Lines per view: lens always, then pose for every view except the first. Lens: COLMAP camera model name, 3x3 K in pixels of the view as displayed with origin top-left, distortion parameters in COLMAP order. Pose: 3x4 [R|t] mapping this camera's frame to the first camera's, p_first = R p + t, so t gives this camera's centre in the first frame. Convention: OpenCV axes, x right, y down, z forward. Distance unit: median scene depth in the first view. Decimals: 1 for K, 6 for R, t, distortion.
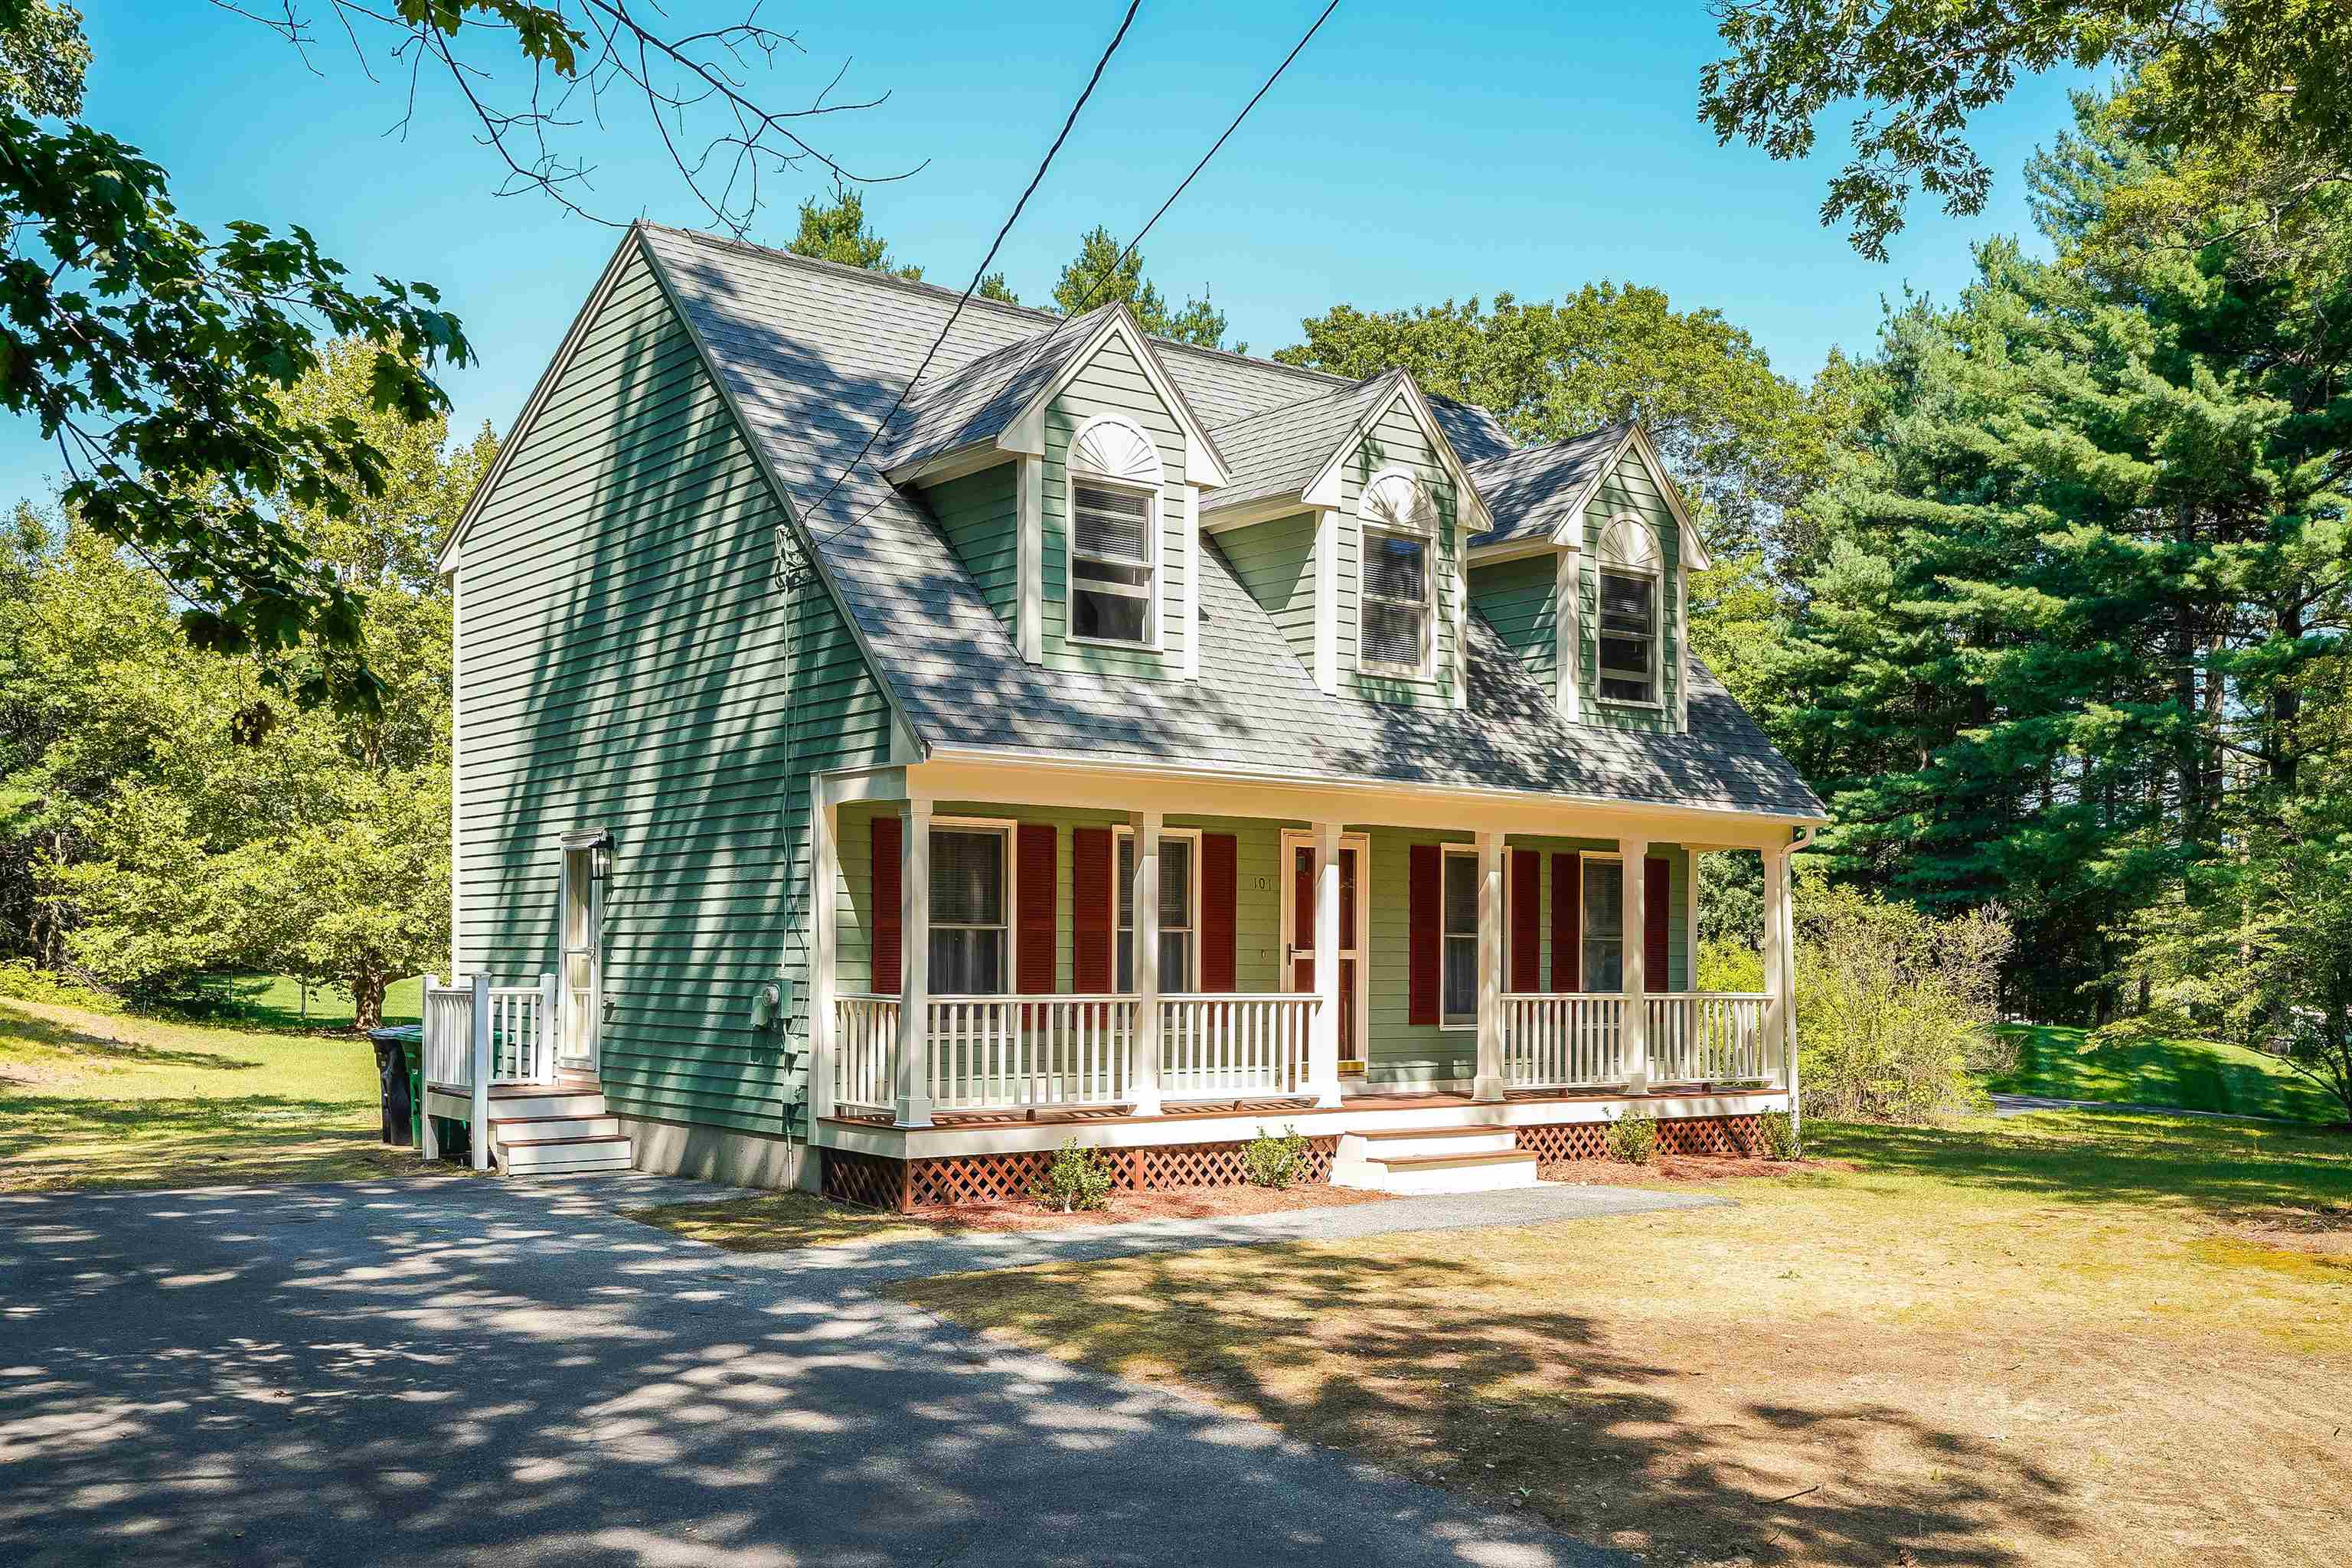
lens RADIAL K [[2291.8, 0, 1162.6], [0, 2291.8, 951.8], [0, 0, 1]] dist [0.043846, 0.005158]
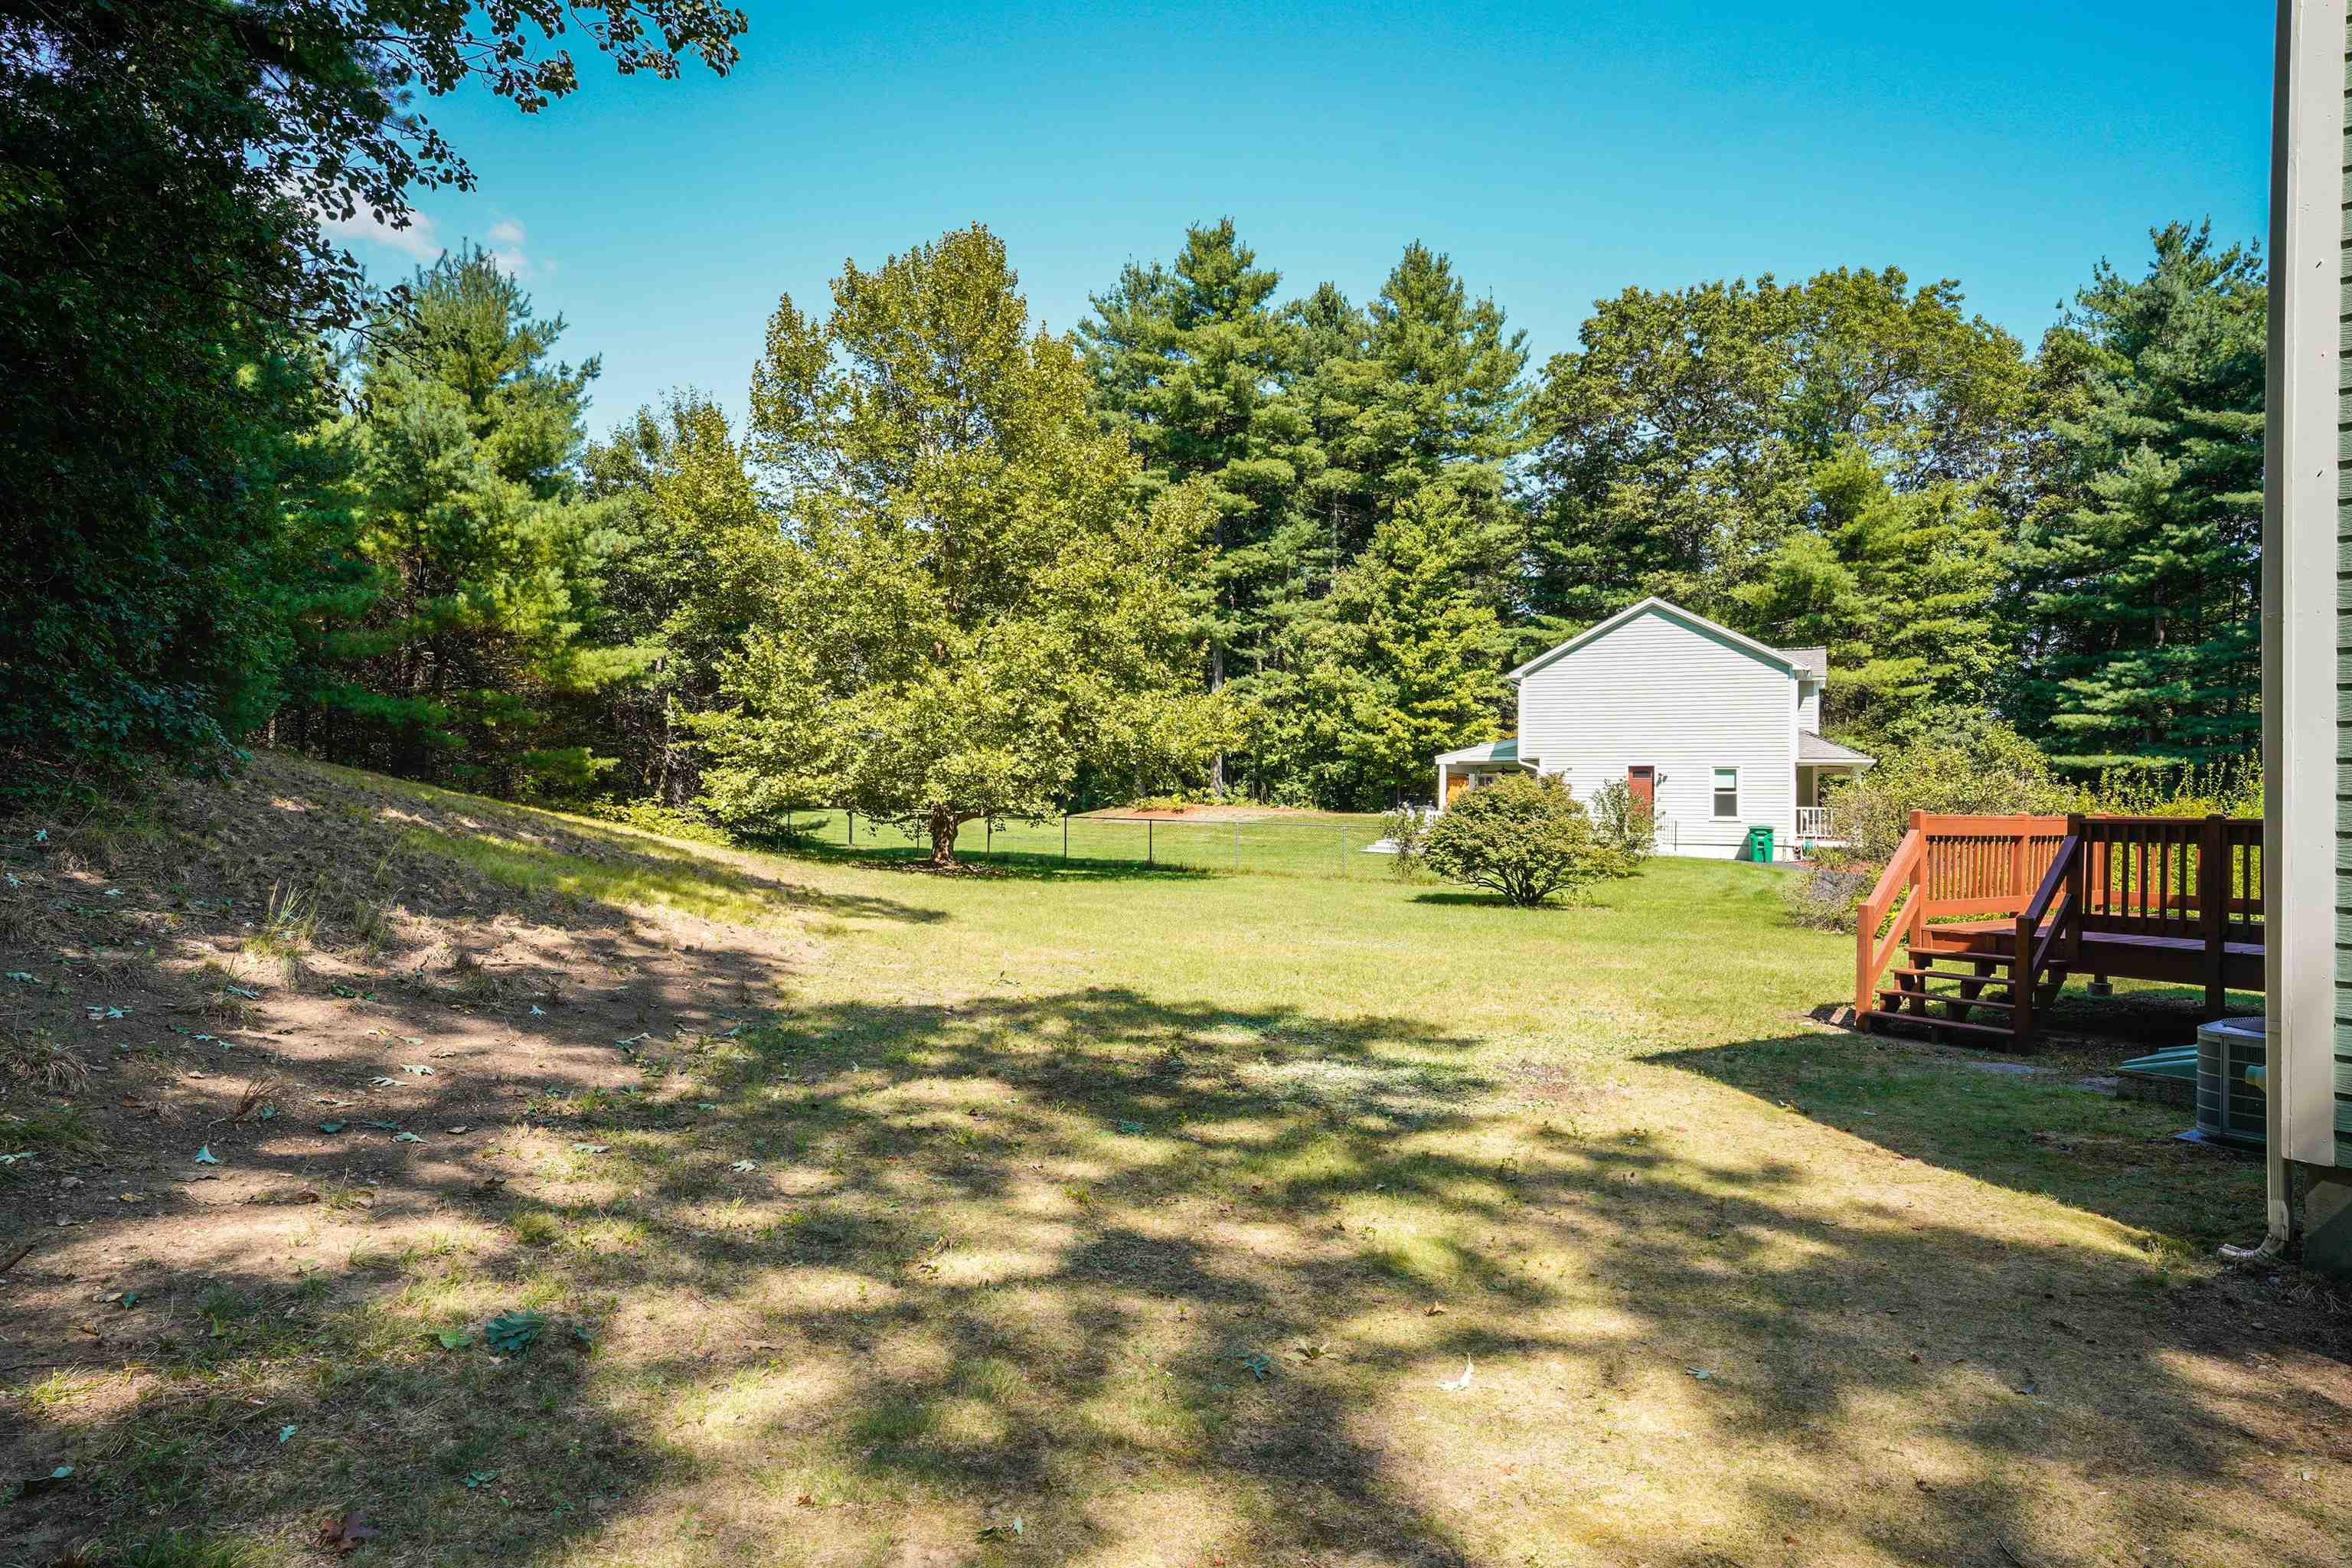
lens RADIAL K [[1401.2, 0, 1176.0], [0, 1401.2, 784.0], [0, 0, 1]] dist [-0.019304, 0.000284]
pose [[0.998807, 0.001189, -0.048811, -0.550593], [-0.001709, 0.999942, -0.010618, 0.006444], [0.048796, 0.010689, 0.998752, 0.910663]]
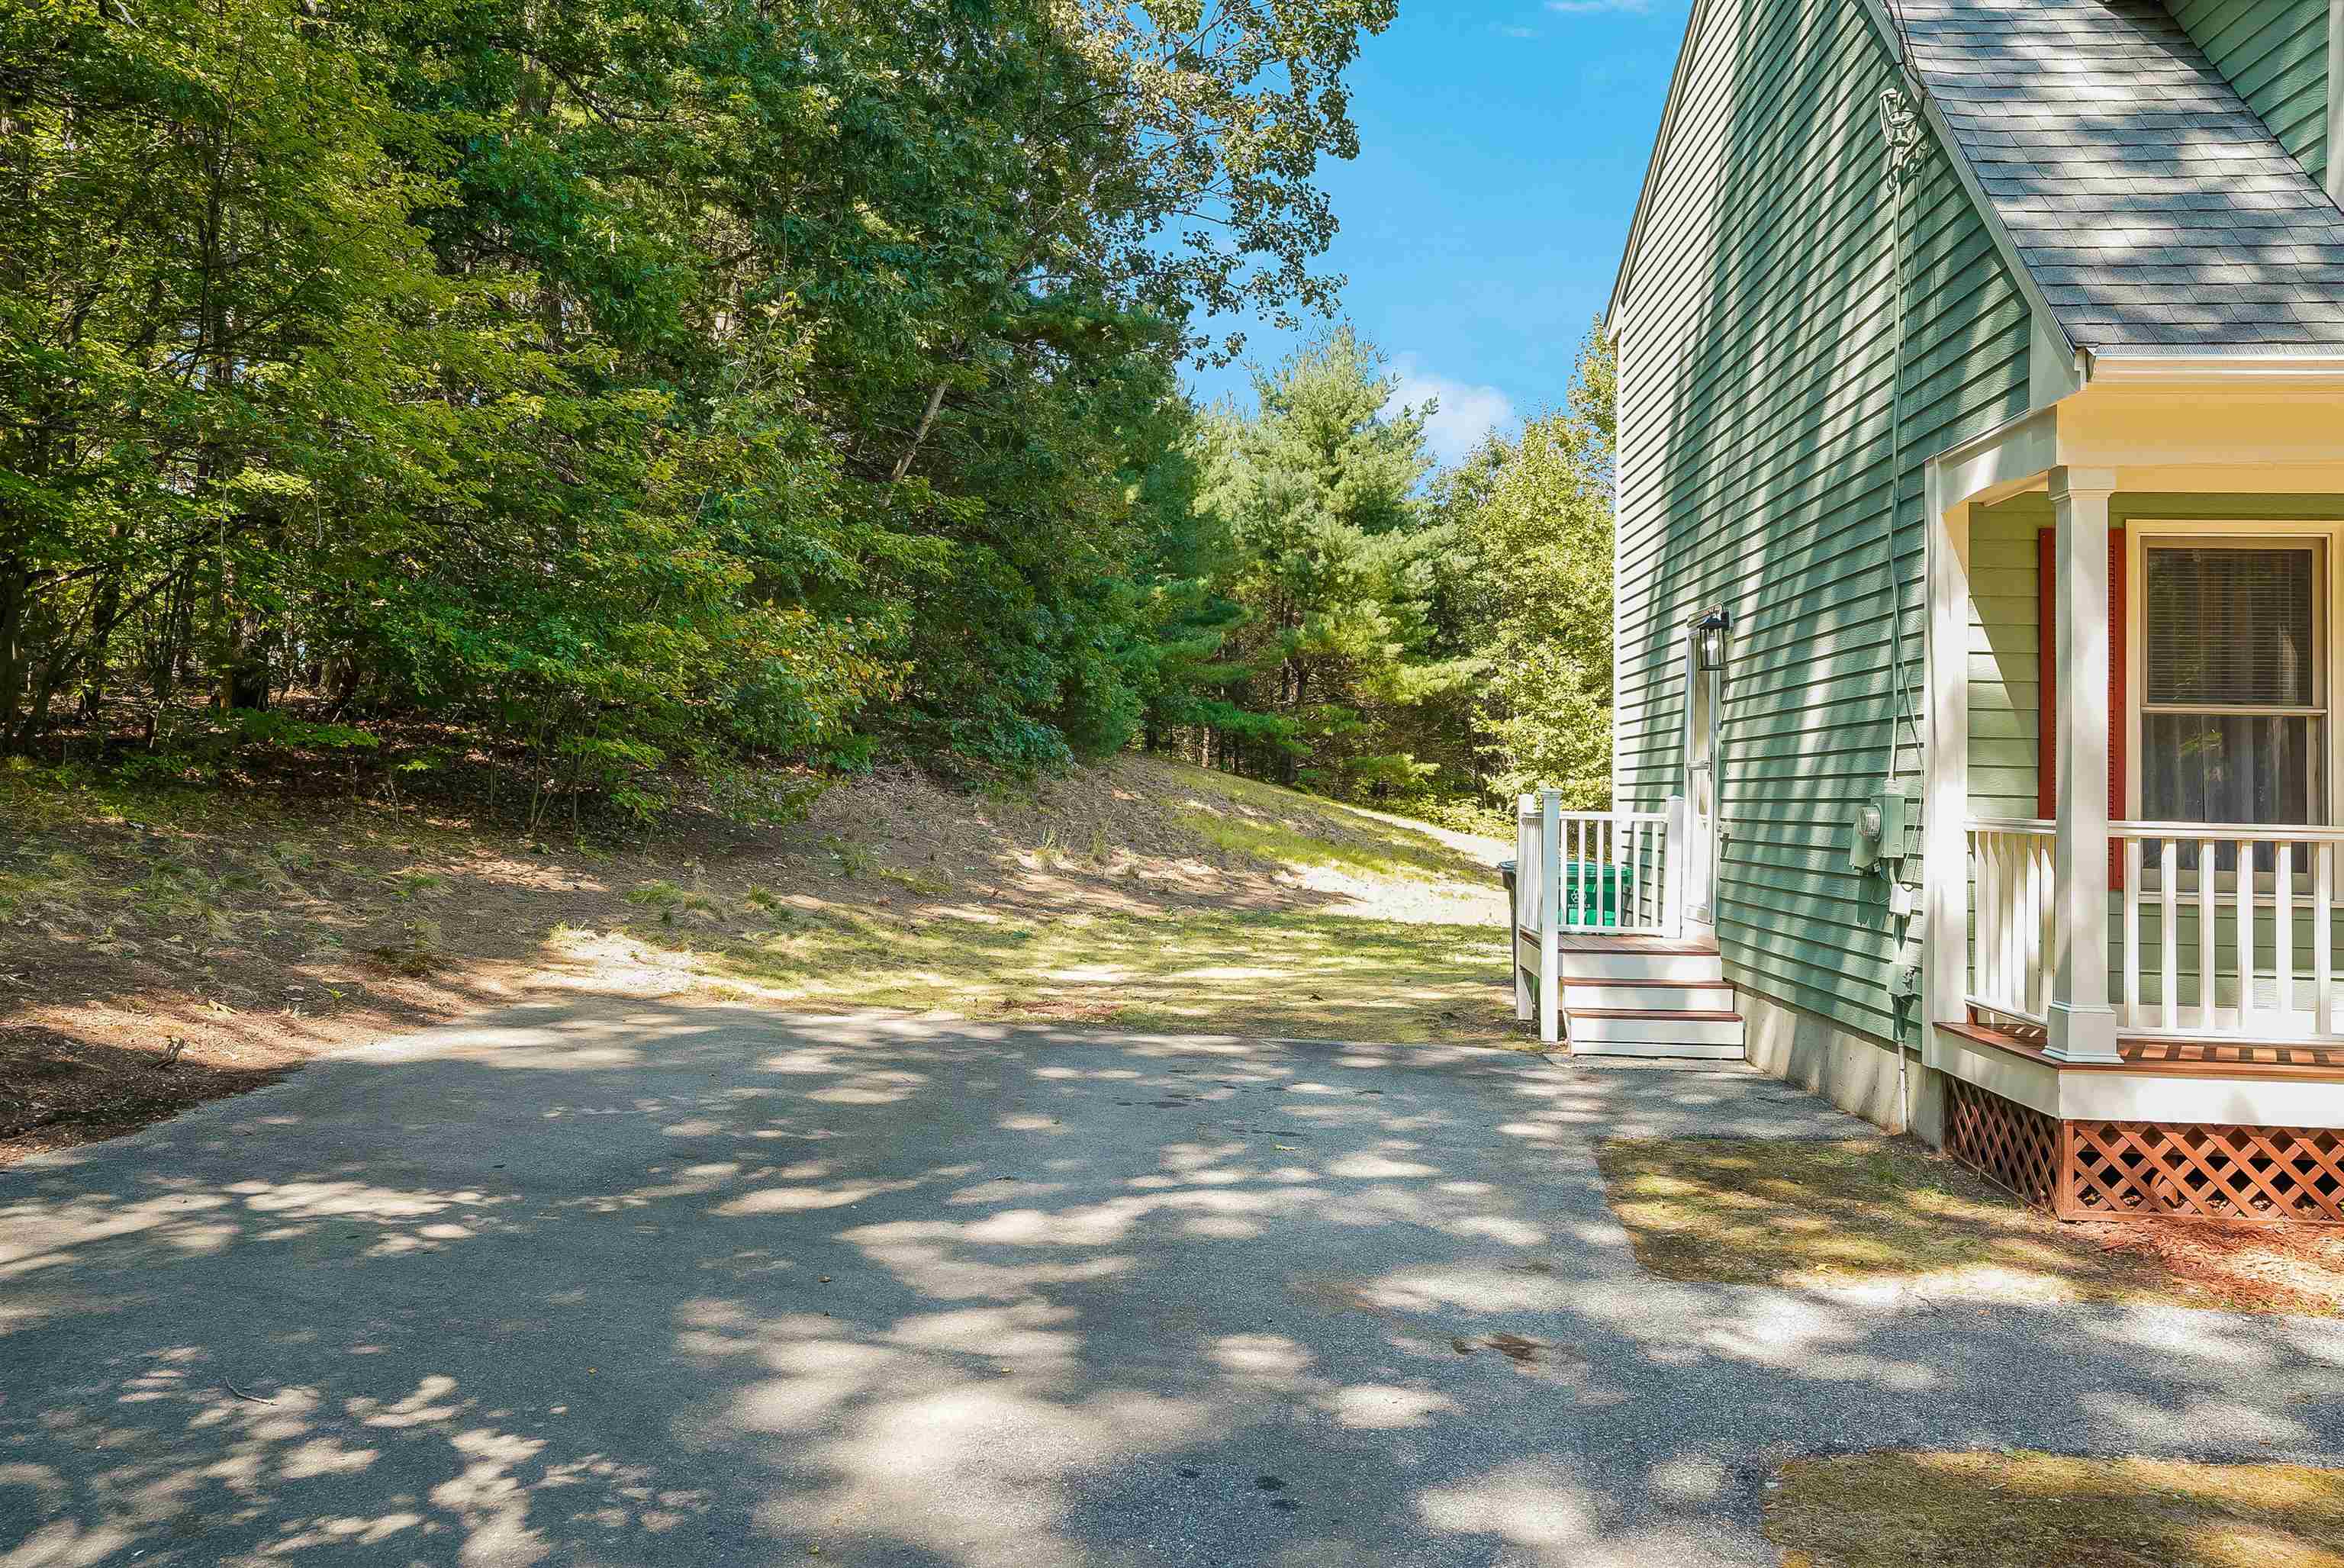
lens RADIAL K [[1861.9, 0, 1138.7], [0, 1861.9, 718.4], [0, 0, 1]] dist [-0.004694, 0.049404]
pose [[0.756632, -0.016935, -0.653621, 0.011449], [-0.015696, 0.998906, -0.044050, 0.014906], [0.653652, 0.043589, 0.755539, 0.424477]]
